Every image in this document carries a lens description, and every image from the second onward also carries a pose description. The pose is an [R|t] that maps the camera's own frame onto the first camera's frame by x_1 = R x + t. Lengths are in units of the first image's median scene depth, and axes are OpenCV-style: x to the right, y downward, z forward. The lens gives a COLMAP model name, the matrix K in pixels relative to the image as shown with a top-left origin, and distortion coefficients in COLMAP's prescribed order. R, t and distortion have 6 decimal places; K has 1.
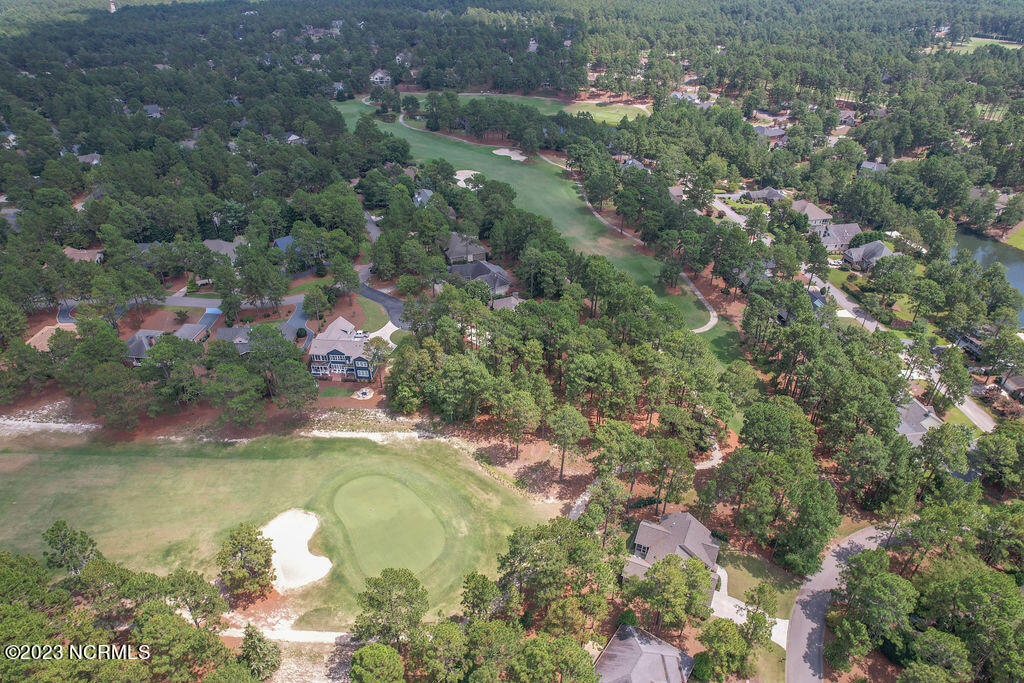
lens RADIAL K [[652.3, 0, 513.4], [0, 652.3, 344.8], [0, 0, 1]] dist [-0.077524, 0.069239]
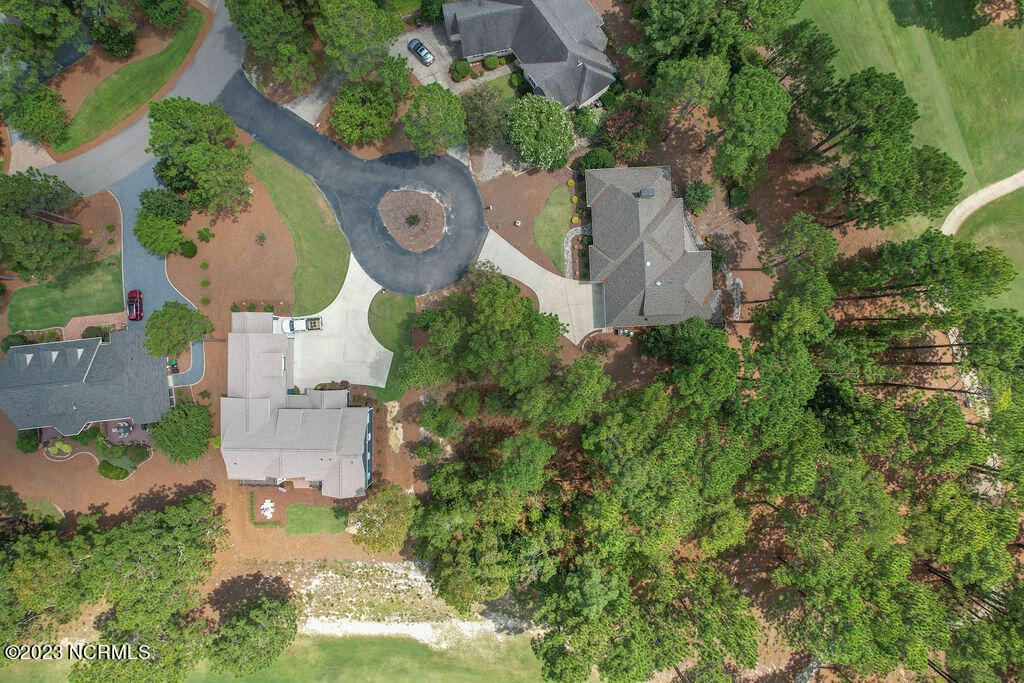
lens RADIAL K [[652.3, 0, 513.4], [0, 652.3, 344.8], [0, 0, 1]] dist [-0.077524, 0.069239]
pose [[0.996341, -0.085450, -0.001395, -0.086758], [0.047004, 0.534283, 0.843998, -0.369293], [-0.071374, -0.840976, 0.536344, 0.710497]]
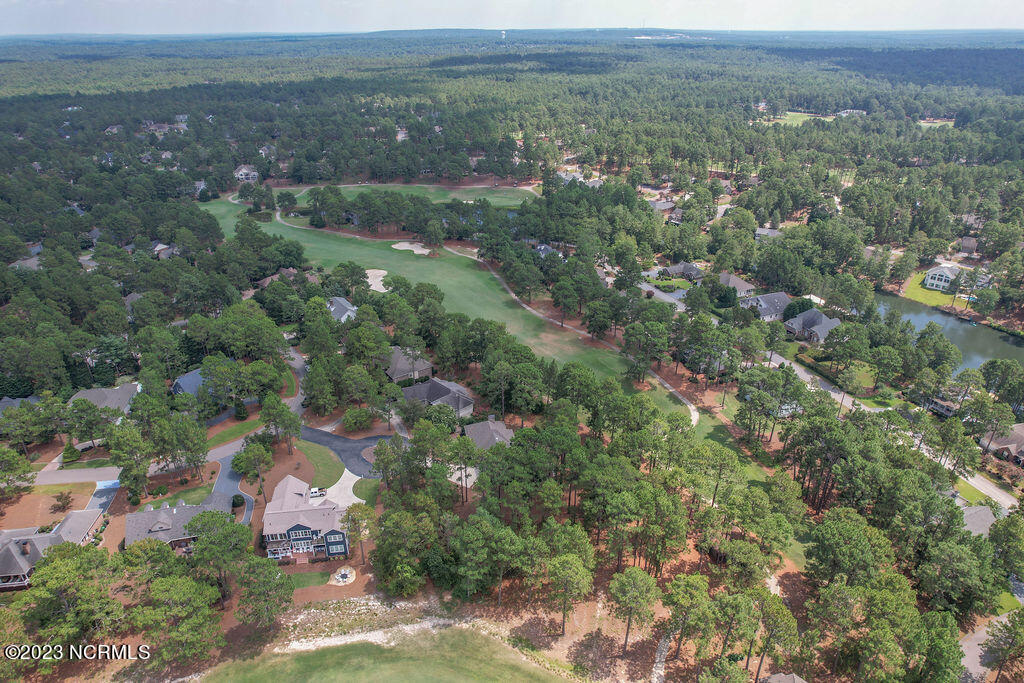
lens RADIAL K [[652.3, 0, 513.4], [0, 652.3, 344.8], [0, 0, 1]] dist [-0.077524, 0.069239]
pose [[0.971697, -0.105787, 0.211223, -0.141043], [0.128454, 0.986998, -0.096614, -0.085789], [-0.198256, 0.121012, 0.972651, 0.138200]]
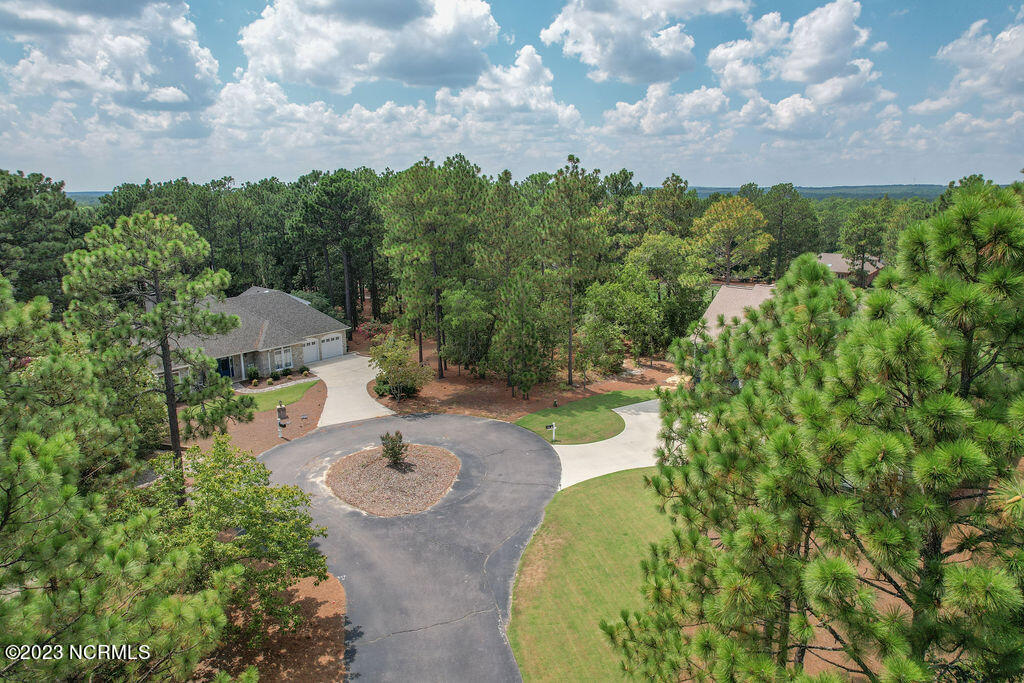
lens RADIAL K [[654.6, 0, 512.3], [0, 654.6, 340.6], [0, 0, 1]] dist [-0.079334, 0.072138]
pose [[-0.794439, -0.126452, 0.594034, -0.280926], [0.337943, 0.720651, 0.605357, -0.177663], [-0.504640, 0.681669, -0.529780, 1.077655]]
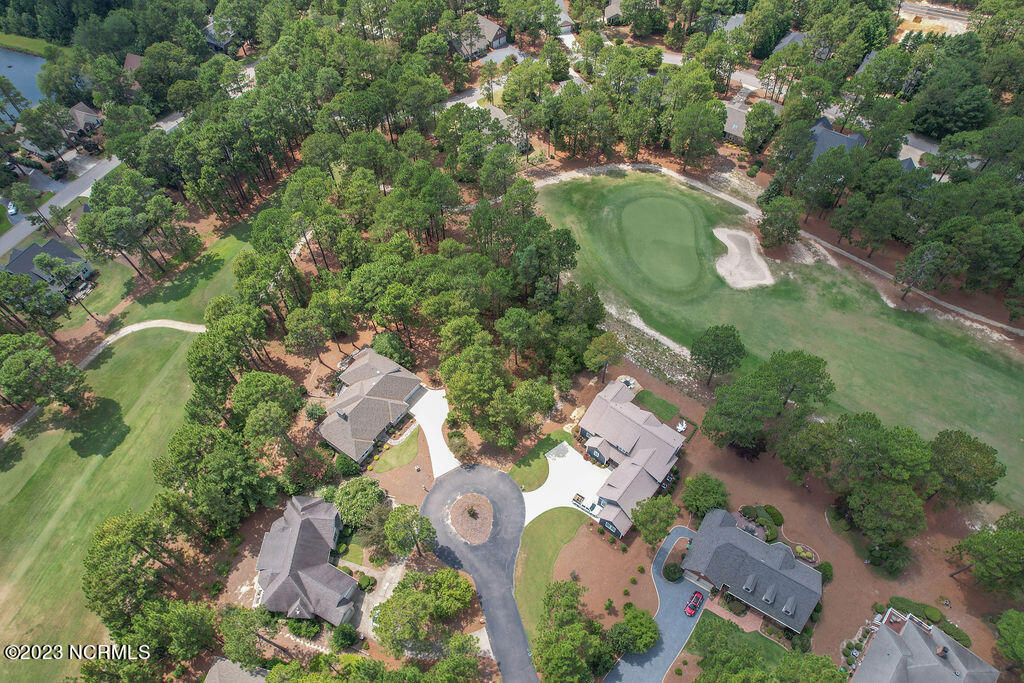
lens RADIAL K [[654.6, 0, 512.3], [0, 654.6, 340.6], [0, 0, 1]] dist [-0.079334, 0.072138]
pose [[-0.831607, -0.442939, 0.335014, -0.302797], [0.310383, 0.129546, 0.941743, -0.607227], [-0.460535, 0.887143, 0.029749, 0.847147]]
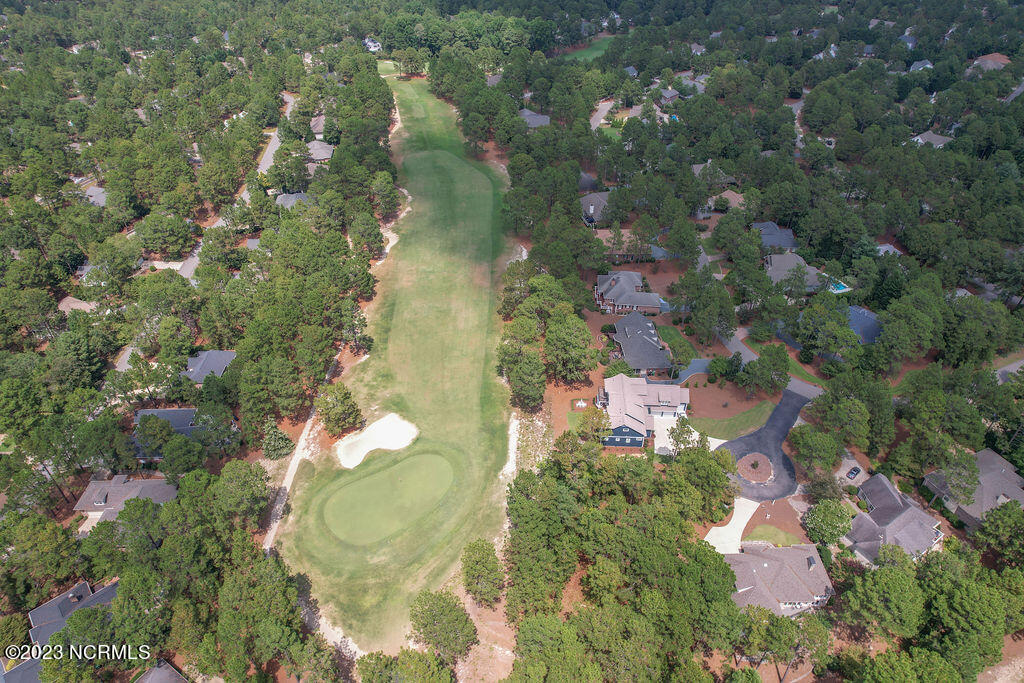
lens RADIAL K [[654.6, 0, 512.3], [0, 654.6, 340.6], [0, 0, 1]] dist [-0.079334, 0.072138]
pose [[0.043286, 0.611385, -0.790149, 0.343434], [-0.540163, 0.679646, 0.496291, -0.368422], [0.840447, 0.405326, 0.359667, 0.455644]]
